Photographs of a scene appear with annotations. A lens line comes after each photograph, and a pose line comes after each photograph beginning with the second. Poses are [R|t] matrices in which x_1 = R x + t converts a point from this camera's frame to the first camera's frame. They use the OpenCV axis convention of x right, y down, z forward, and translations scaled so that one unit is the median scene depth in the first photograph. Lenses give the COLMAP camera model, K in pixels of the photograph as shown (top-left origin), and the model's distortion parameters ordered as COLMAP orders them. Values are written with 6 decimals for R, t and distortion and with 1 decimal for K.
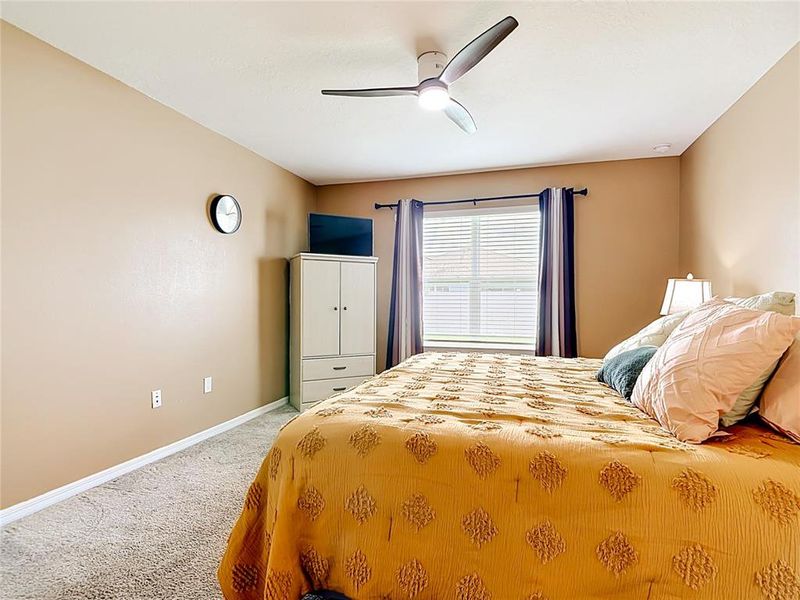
lens RADIAL K [[422.6, 0, 397.8], [0, 422.6, 301.8], [0, 0, 1]] dist [0.007914, -0.025036]
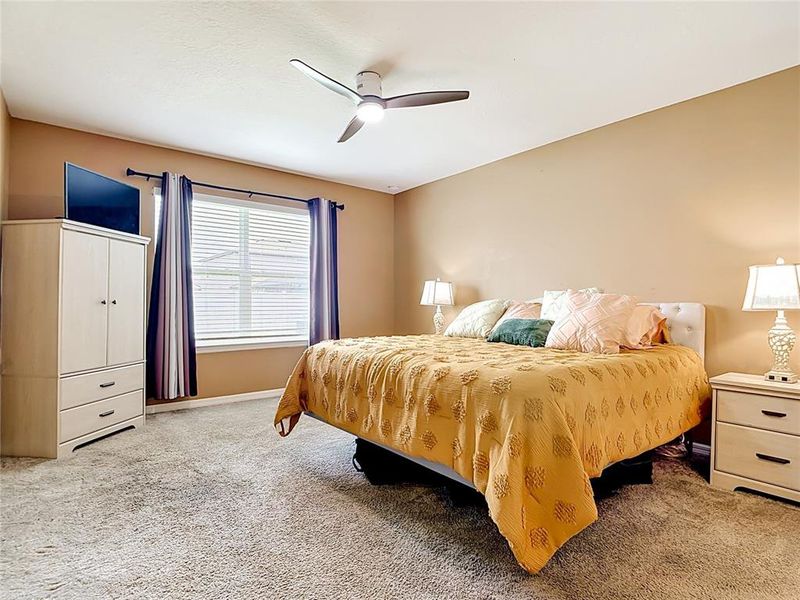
lens RADIAL K [[422.6, 0, 397.8], [0, 422.6, 301.8], [0, 0, 1]] dist [0.007914, -0.025036]
pose [[0.568169, 0.002708, 0.822908, -0.453642], [-0.002880, 0.999995, -0.001302, 0.014622], [-0.822907, -0.001630, 0.568174, 0.166573]]
